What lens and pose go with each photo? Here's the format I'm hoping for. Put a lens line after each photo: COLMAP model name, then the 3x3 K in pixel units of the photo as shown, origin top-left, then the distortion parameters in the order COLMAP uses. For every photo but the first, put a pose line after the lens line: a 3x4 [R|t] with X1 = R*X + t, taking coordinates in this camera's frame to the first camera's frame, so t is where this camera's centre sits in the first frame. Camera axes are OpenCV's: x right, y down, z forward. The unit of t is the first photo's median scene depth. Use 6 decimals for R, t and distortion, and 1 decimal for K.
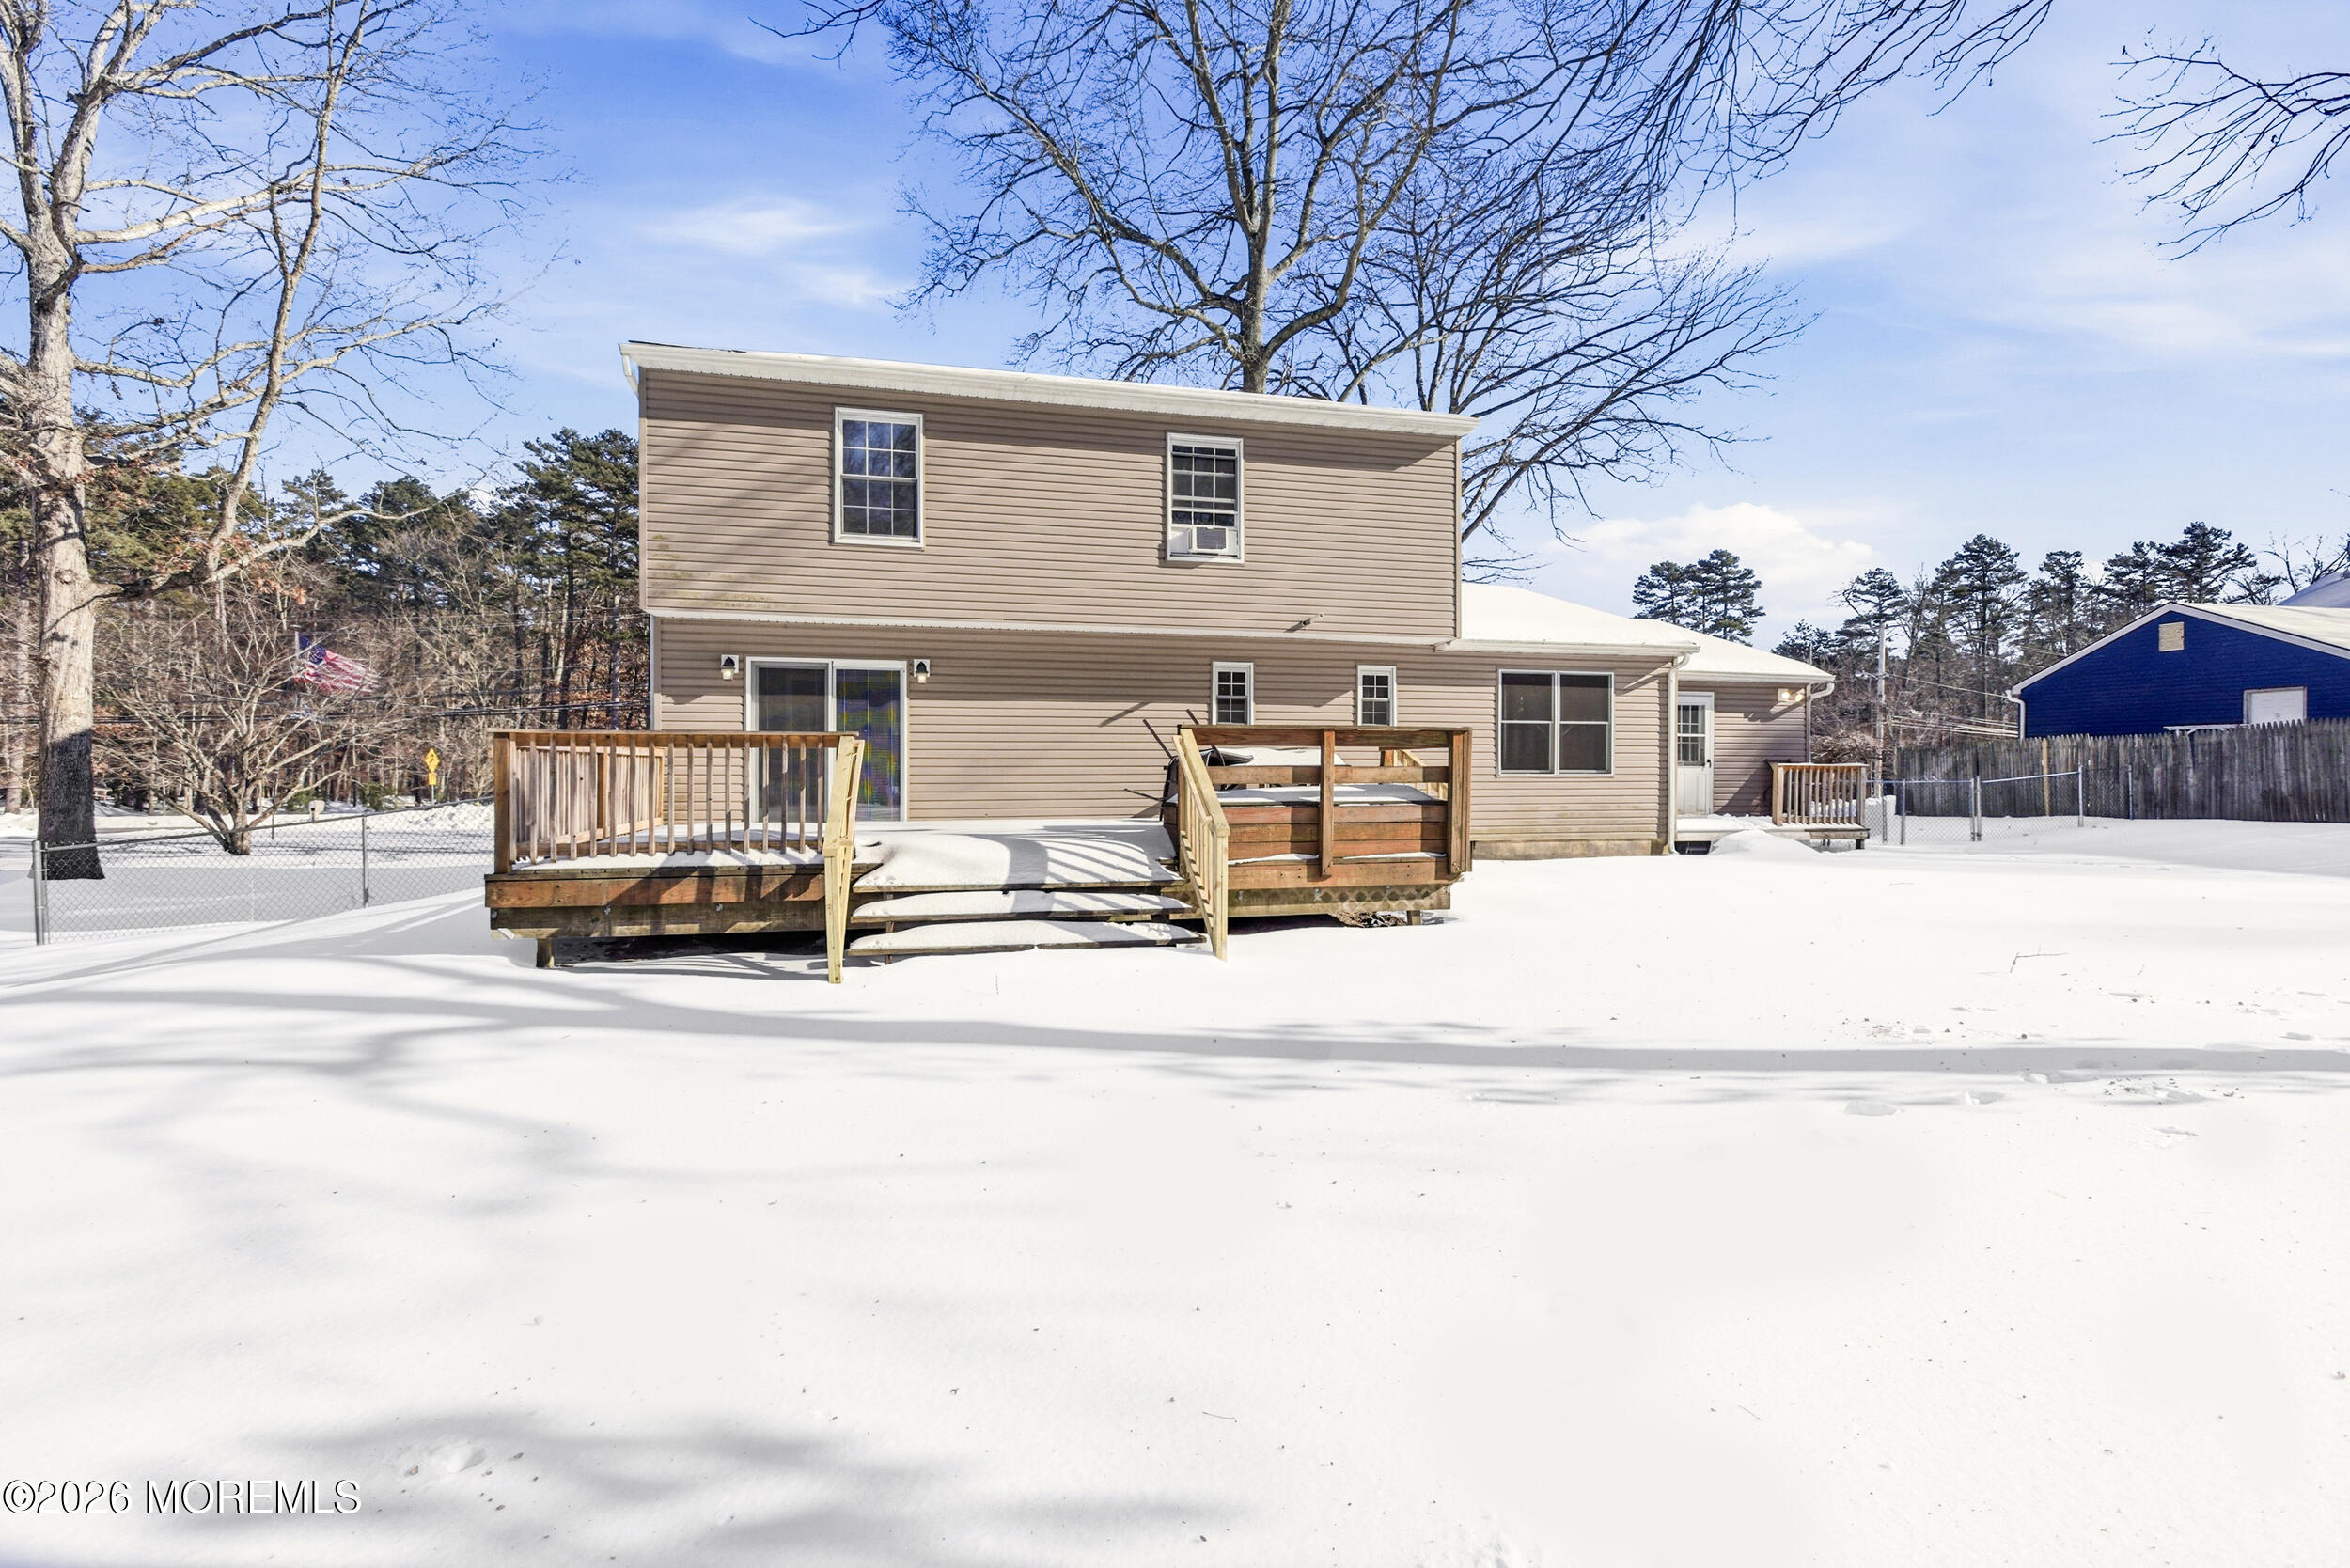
lens RADIAL K [[1039.8, 0, 1166.9], [0, 1039.8, 775.5], [0, 0, 1]] dist [0.012569, 0.000717]
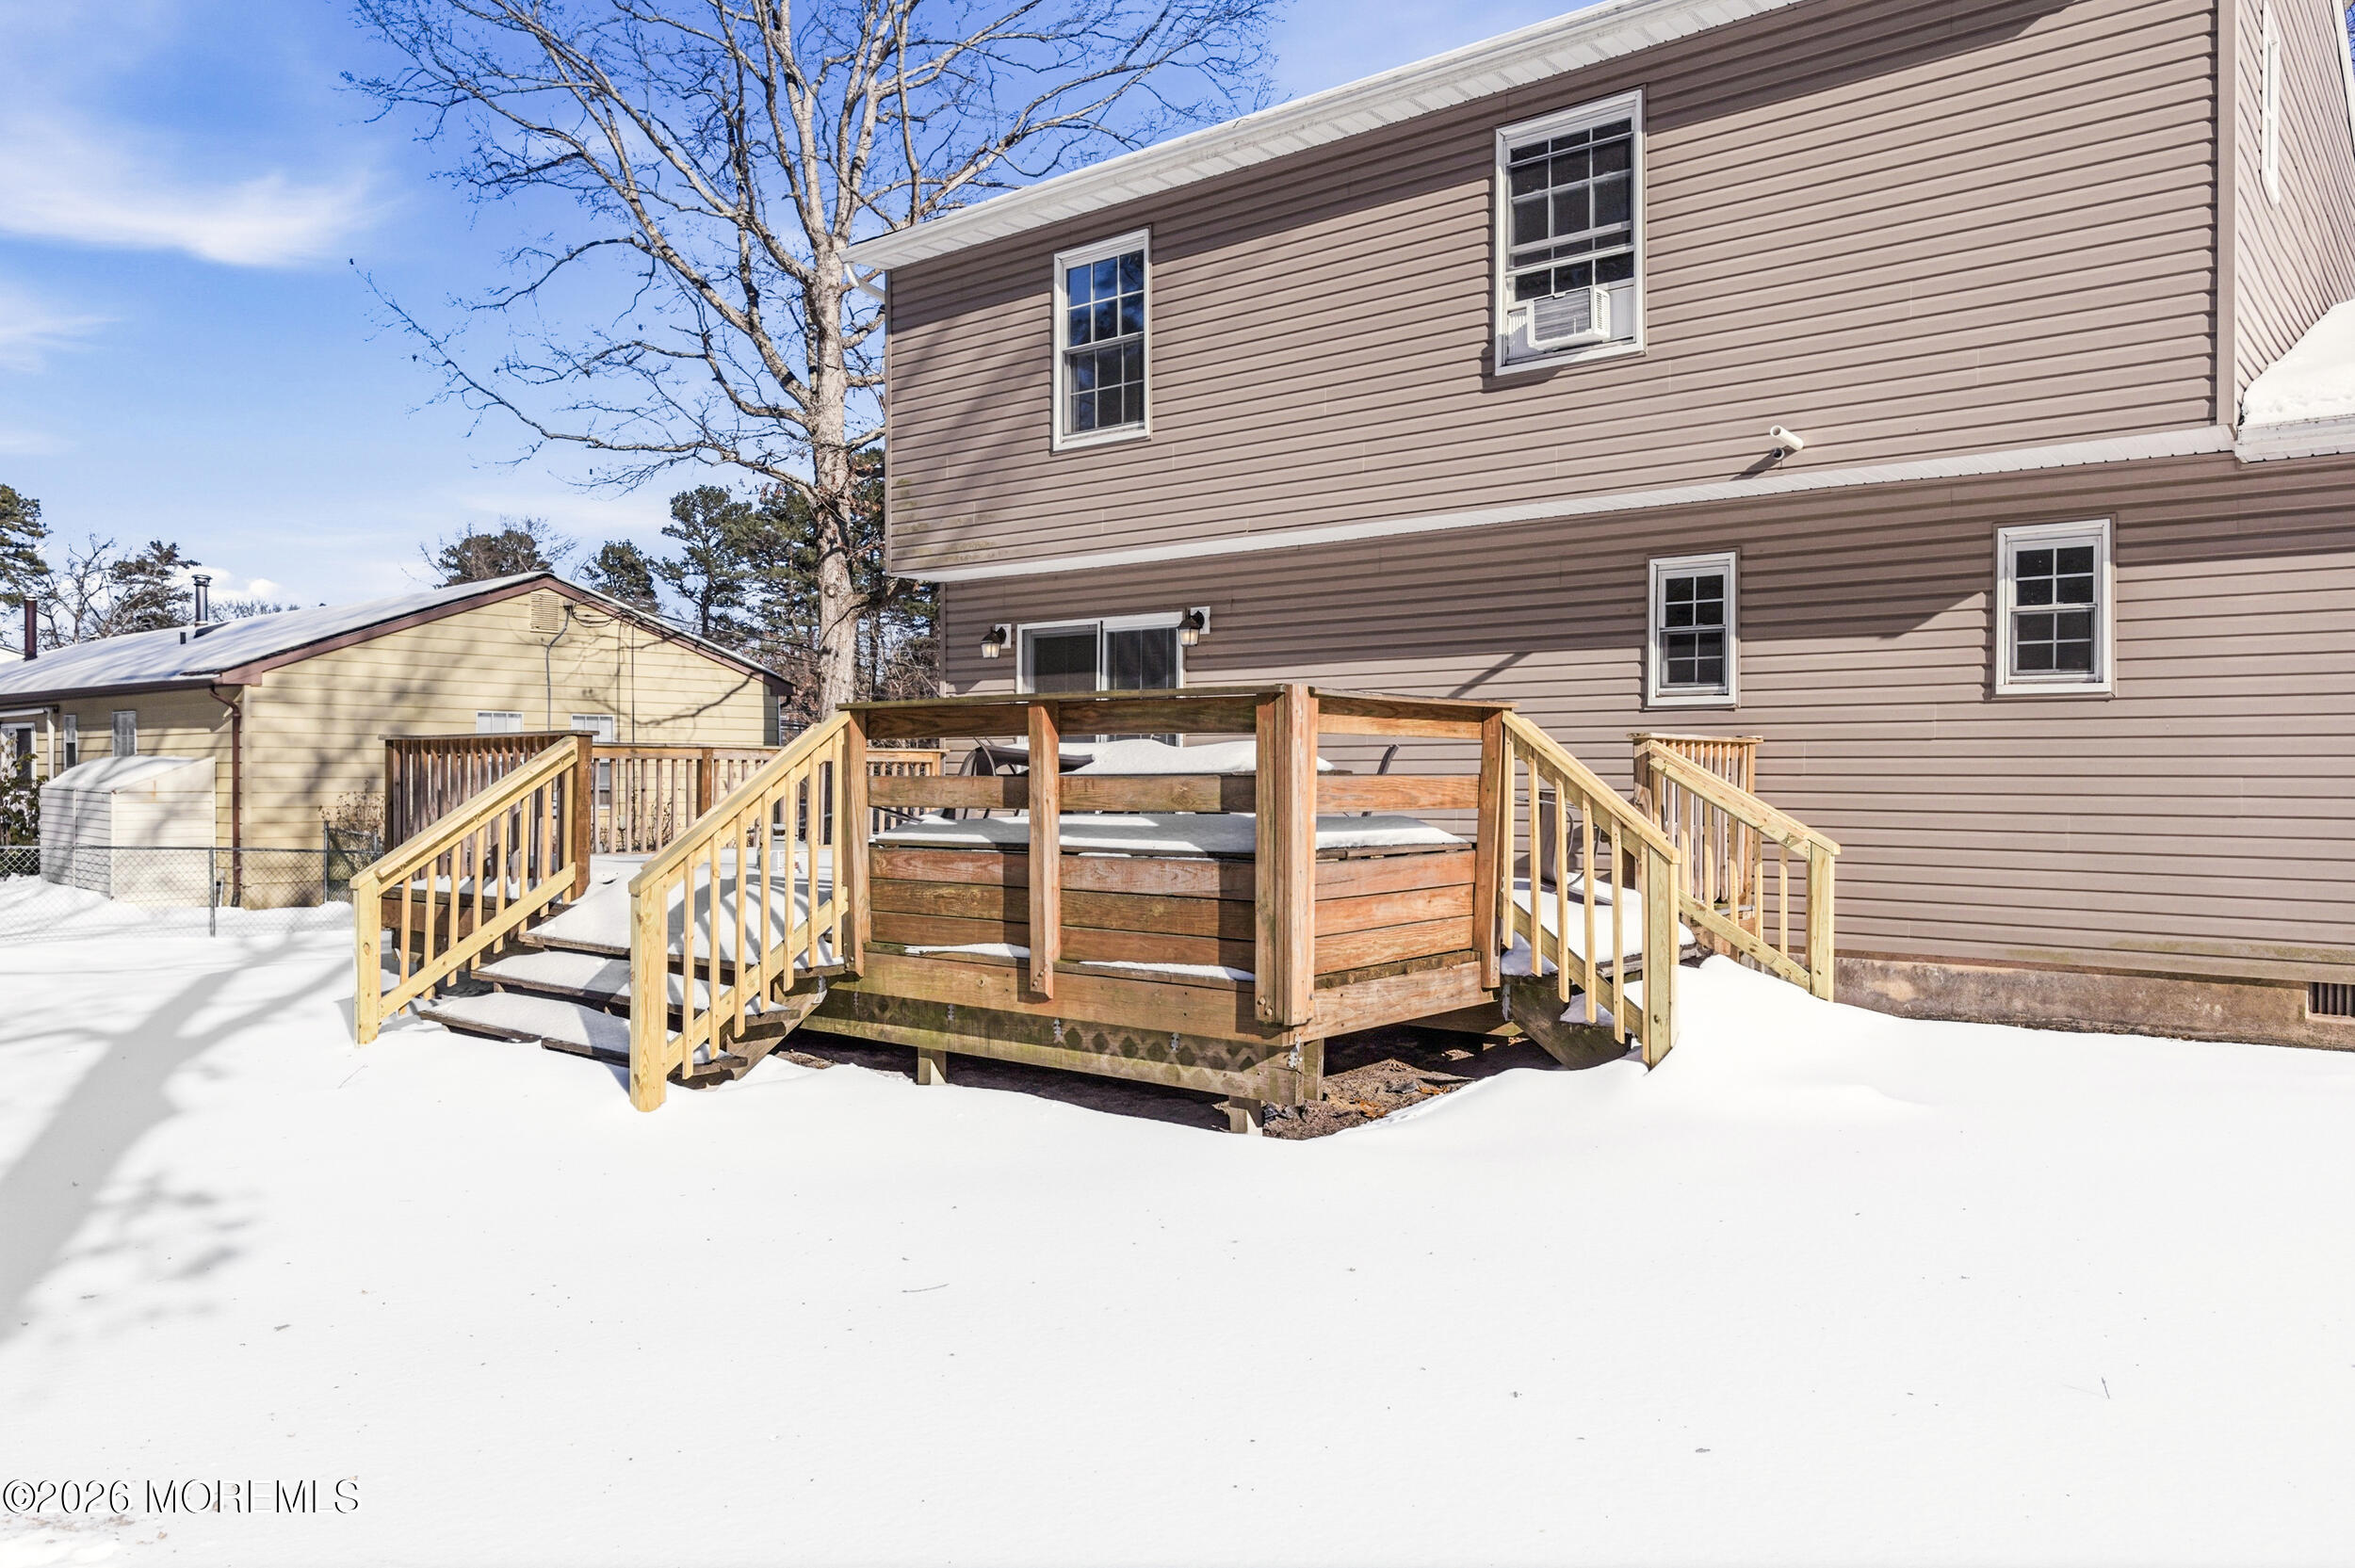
lens RADIAL K [[1631.8, 0, 1166.8], [0, 1631.8, 786.2], [0, 0, 1]] dist [0.002397, -0.003159]
pose [[0.606166, 0.005278, -0.795321, 0.535663], [-0.004935, 0.999984, 0.002875, -0.004633], [0.795323, 0.002183, 0.606182, 0.370752]]
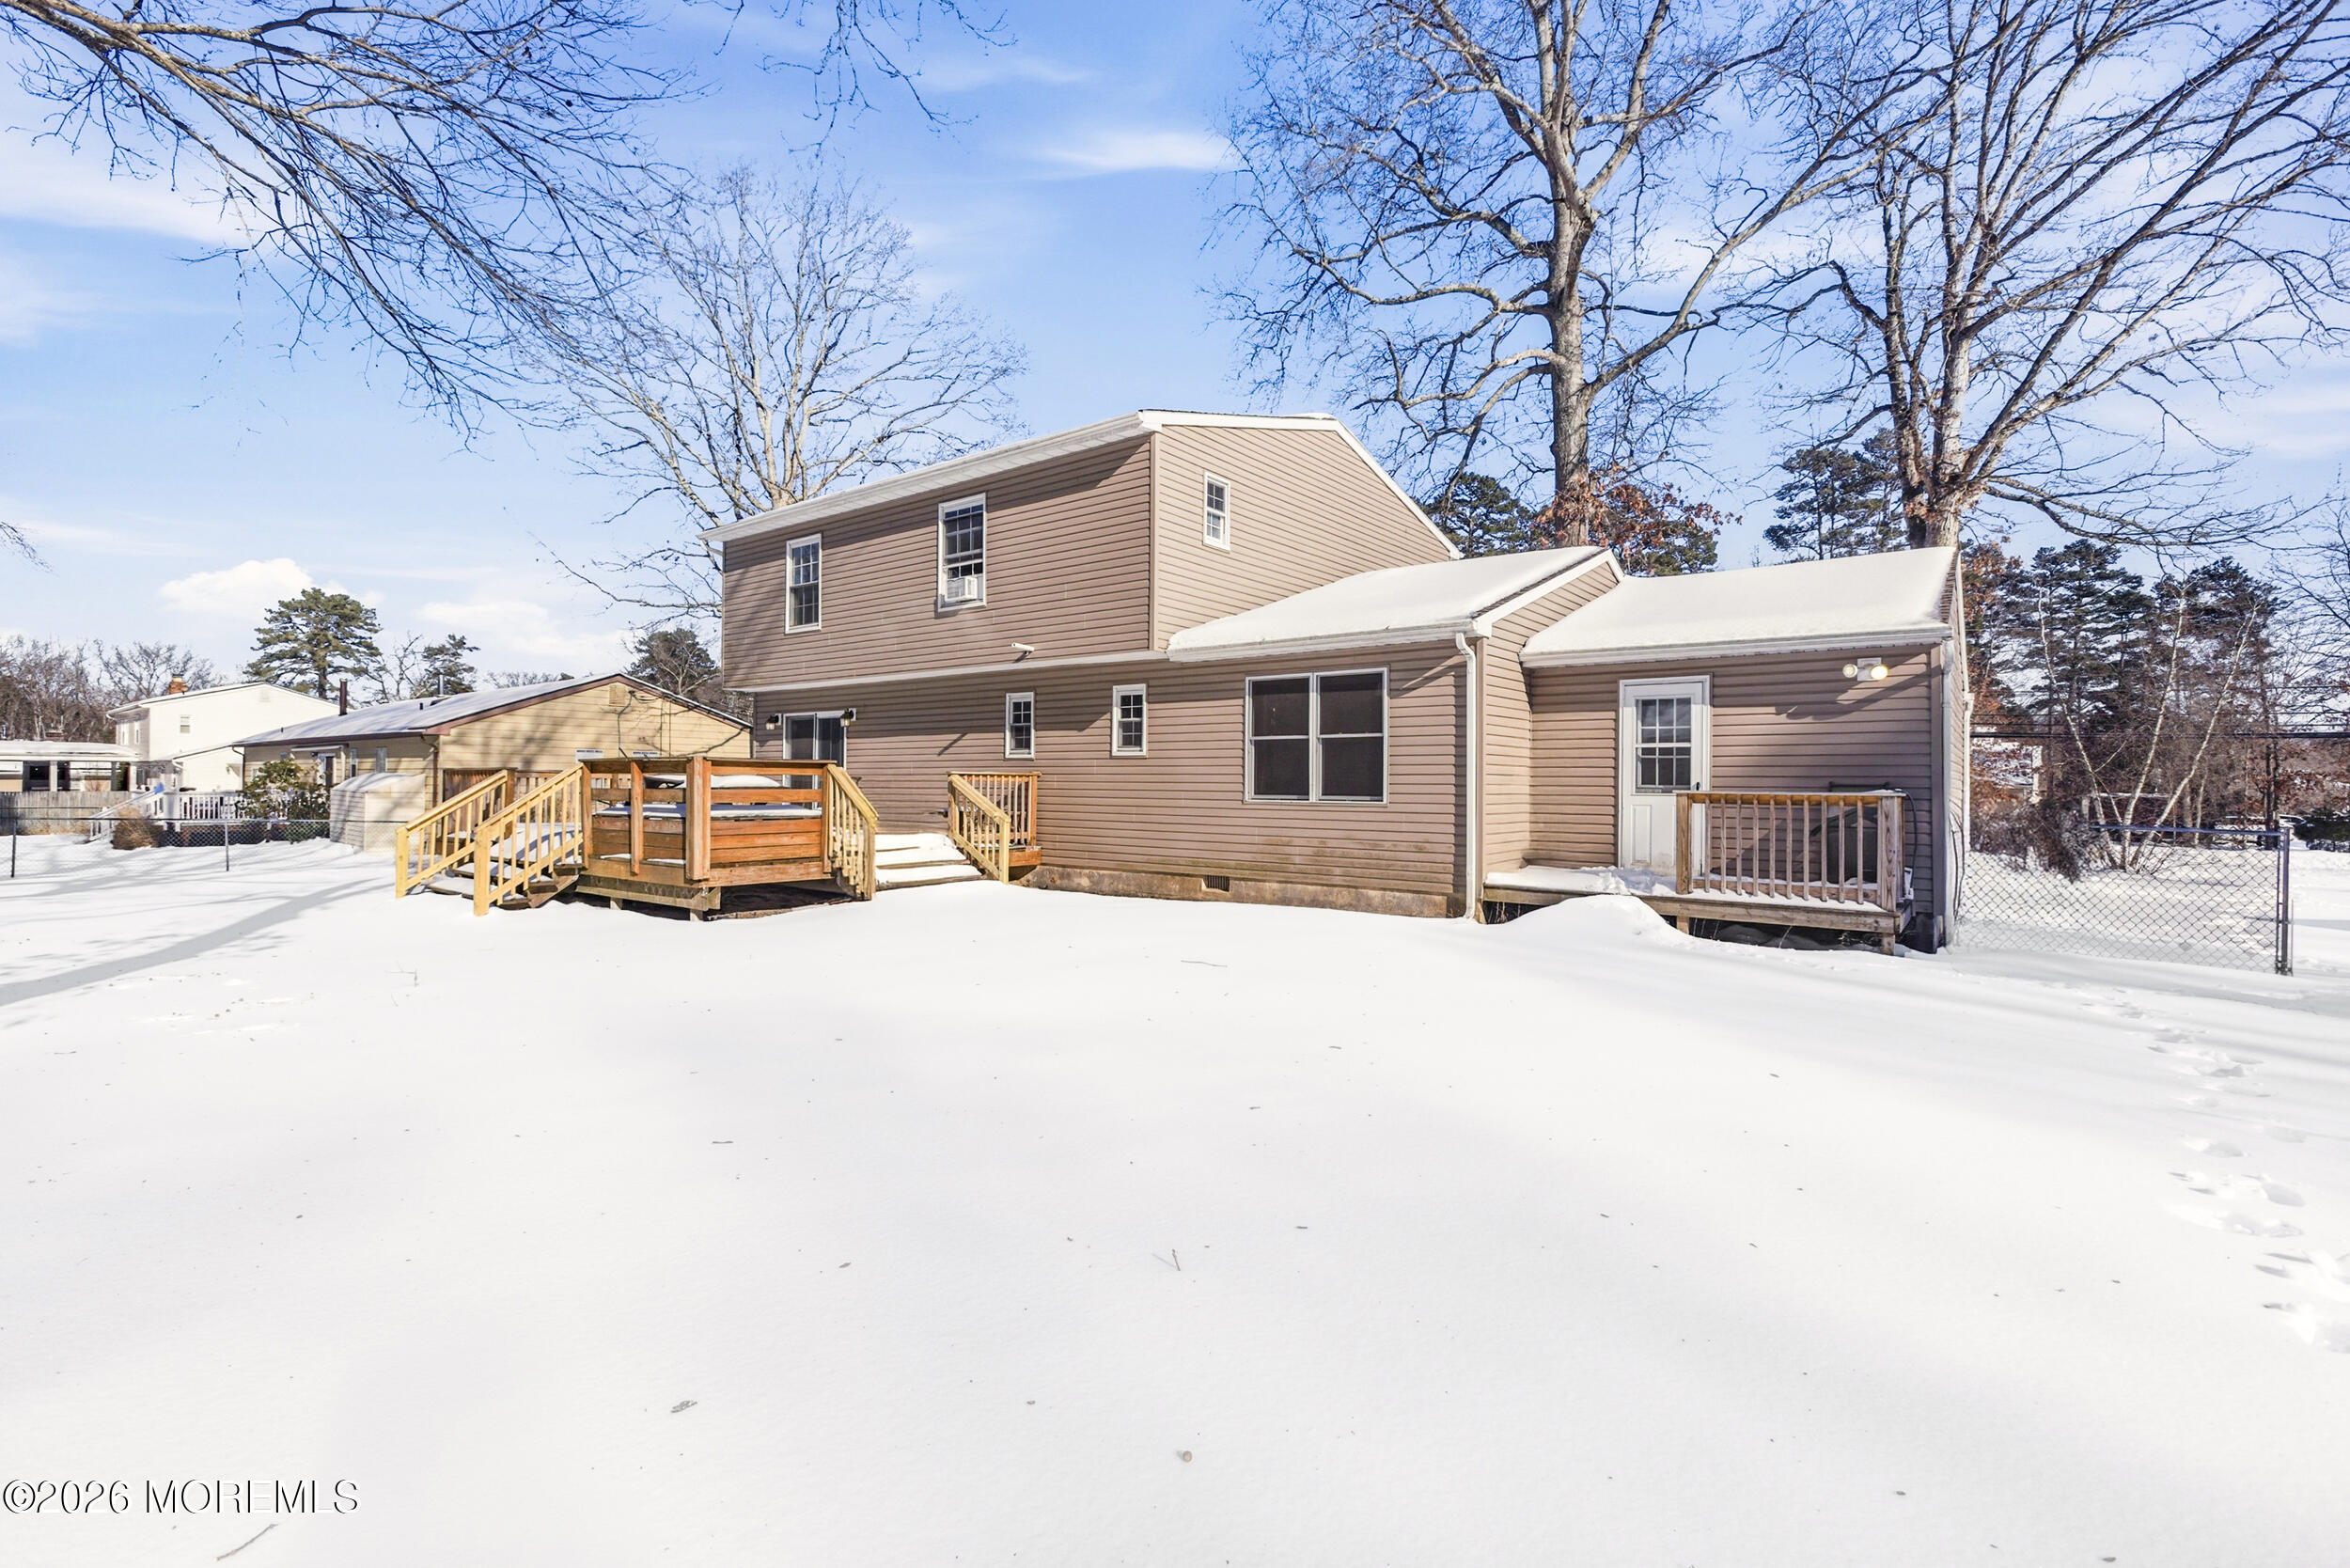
lens RADIAL K [[1039.8, 0, 1131.4], [0, 1039.8, 772.6], [0, 0, 1]] dist [0.012569, 0.000717]
pose [[0.618177, -0.005561, -0.786020, 1.032022], [-0.010362, 0.999830, -0.015222, -0.010697], [0.785971, 0.017554, 0.618014, 0.440438]]
